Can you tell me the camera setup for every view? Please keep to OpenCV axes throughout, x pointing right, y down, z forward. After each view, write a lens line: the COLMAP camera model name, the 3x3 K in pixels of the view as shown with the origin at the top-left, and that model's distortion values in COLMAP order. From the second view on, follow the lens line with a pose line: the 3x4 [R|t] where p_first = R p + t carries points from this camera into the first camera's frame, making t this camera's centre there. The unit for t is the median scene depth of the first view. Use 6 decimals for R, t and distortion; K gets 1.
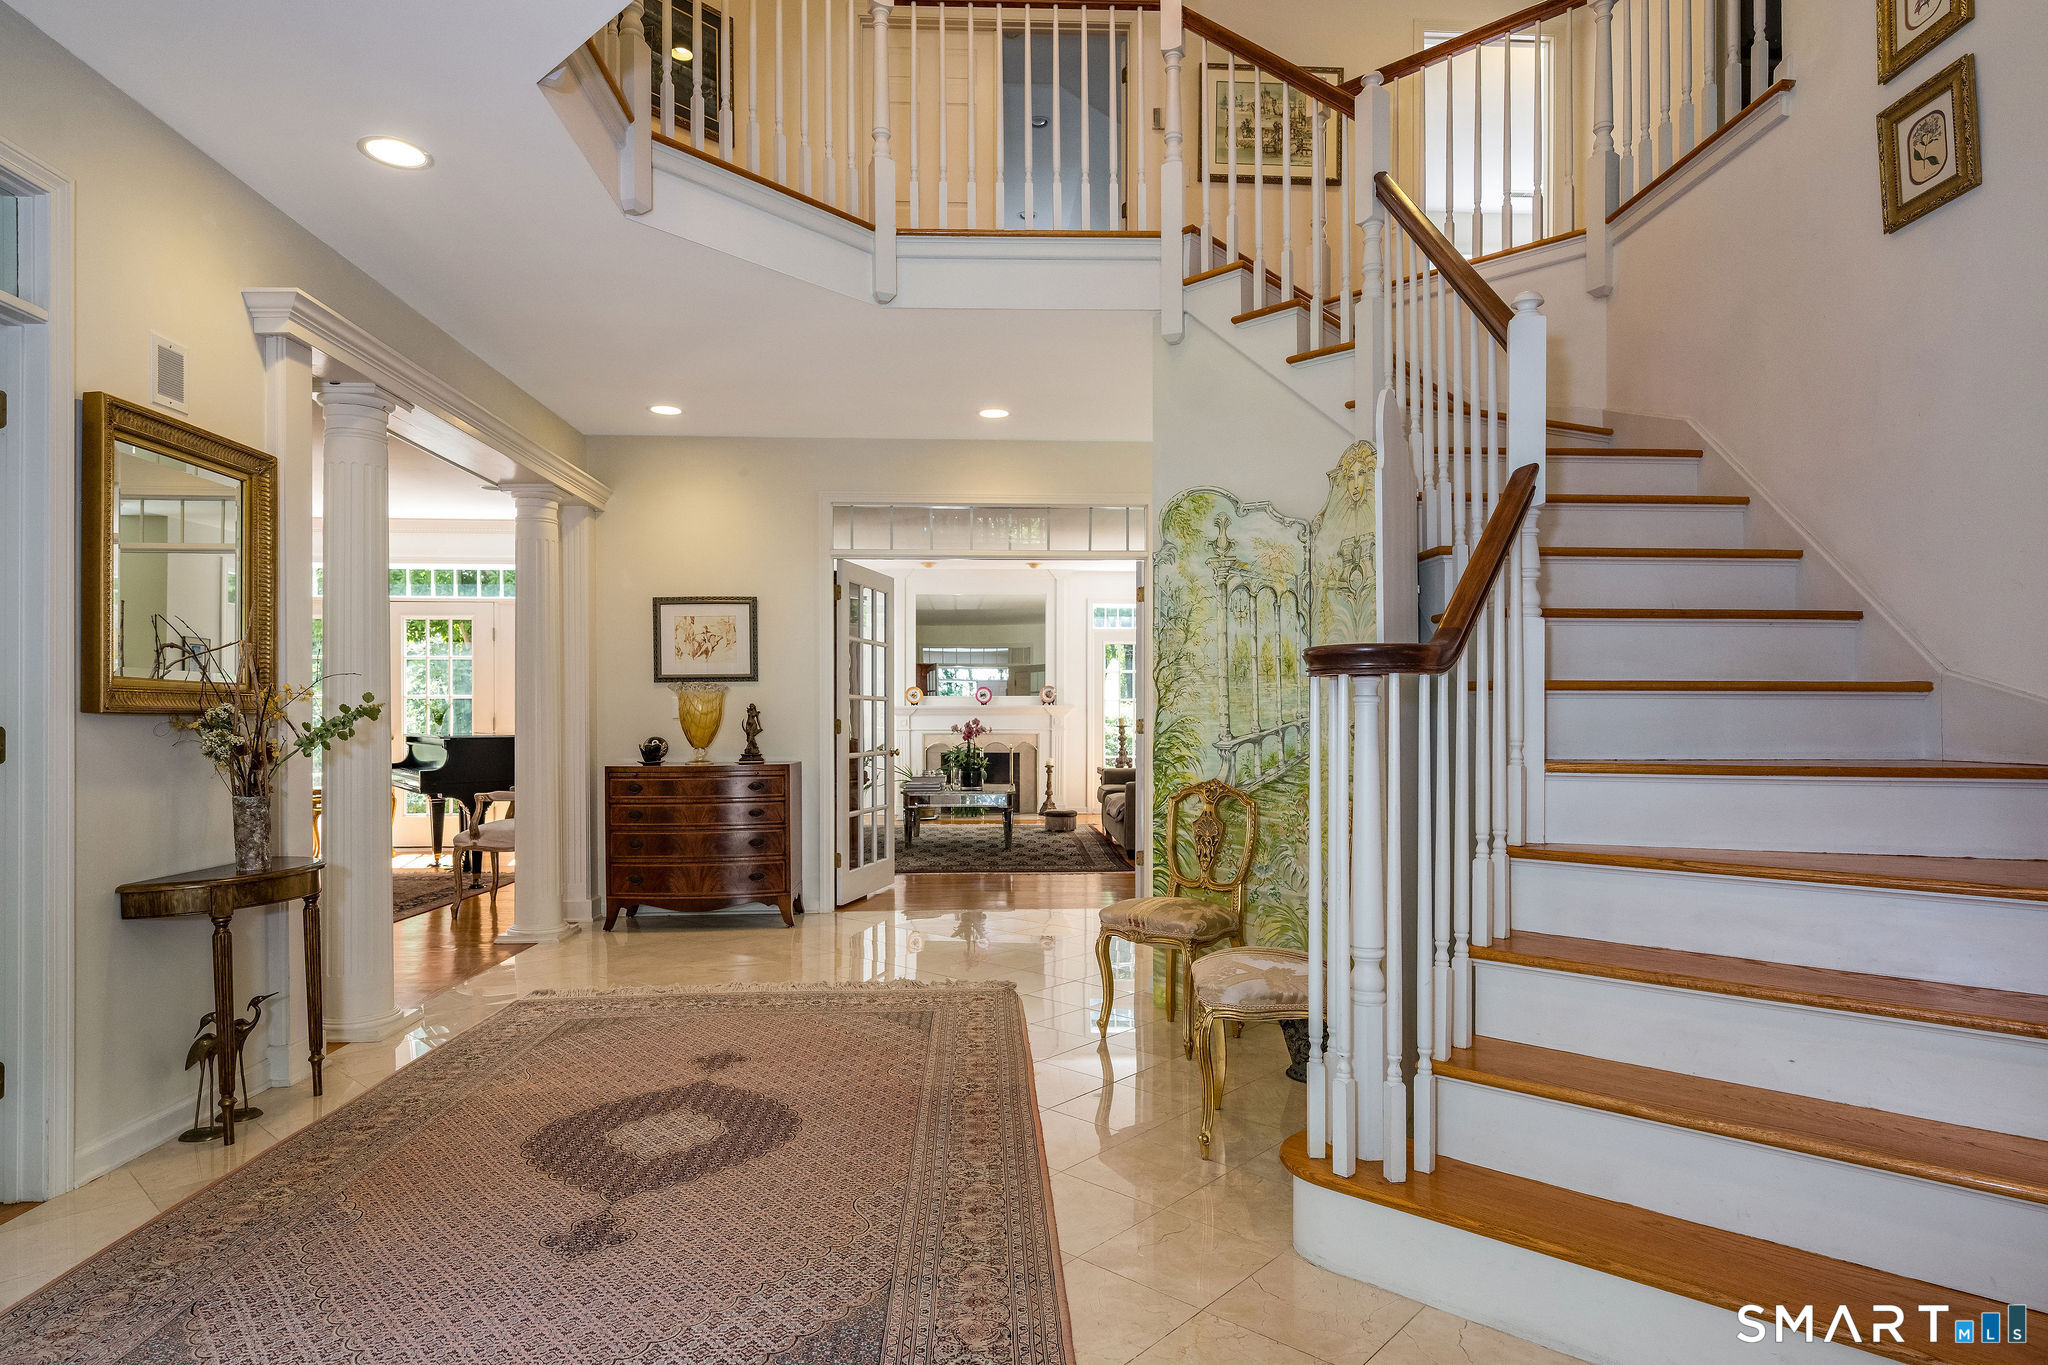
lens RADIAL K [[1119.5, 0, 1019.2], [0, 1119.5, 718.3], [0, 0, 1]] dist [0.001220, -0.002115]
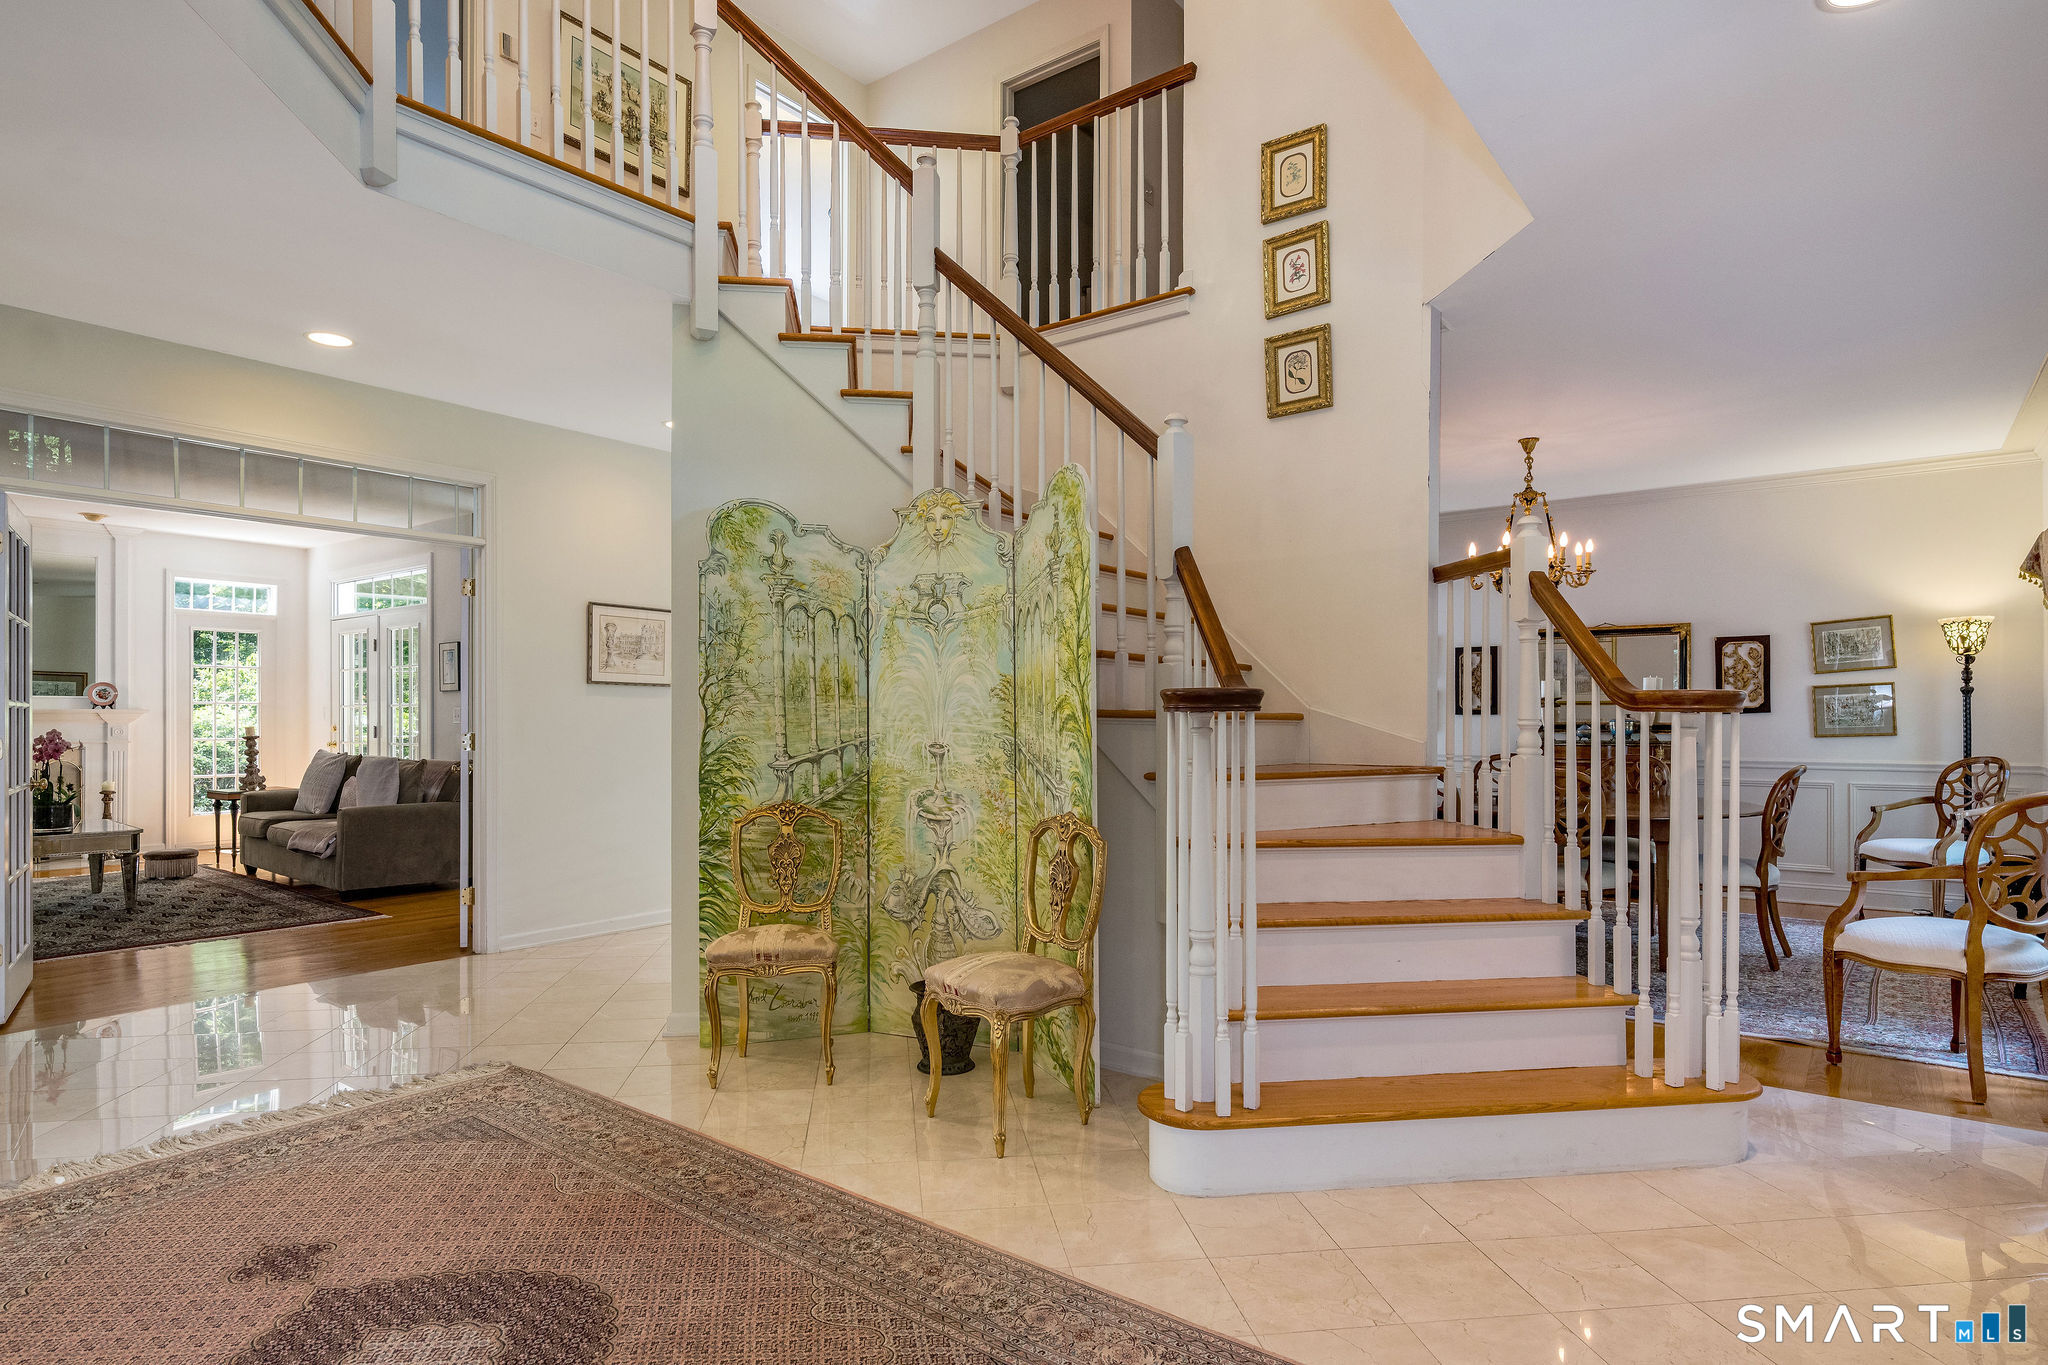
lens RADIAL K [[1117.9, 0, 1017.6], [0, 1117.9, 714.7], [0, 0, 1]] dist [-0.001542, -0.000545]
pose [[0.641798, 0.003920, 0.766864, -0.443039], [-0.001352, 0.999991, -0.003980, -0.017061], [-0.766873, 0.001518, 0.641798, 0.208467]]
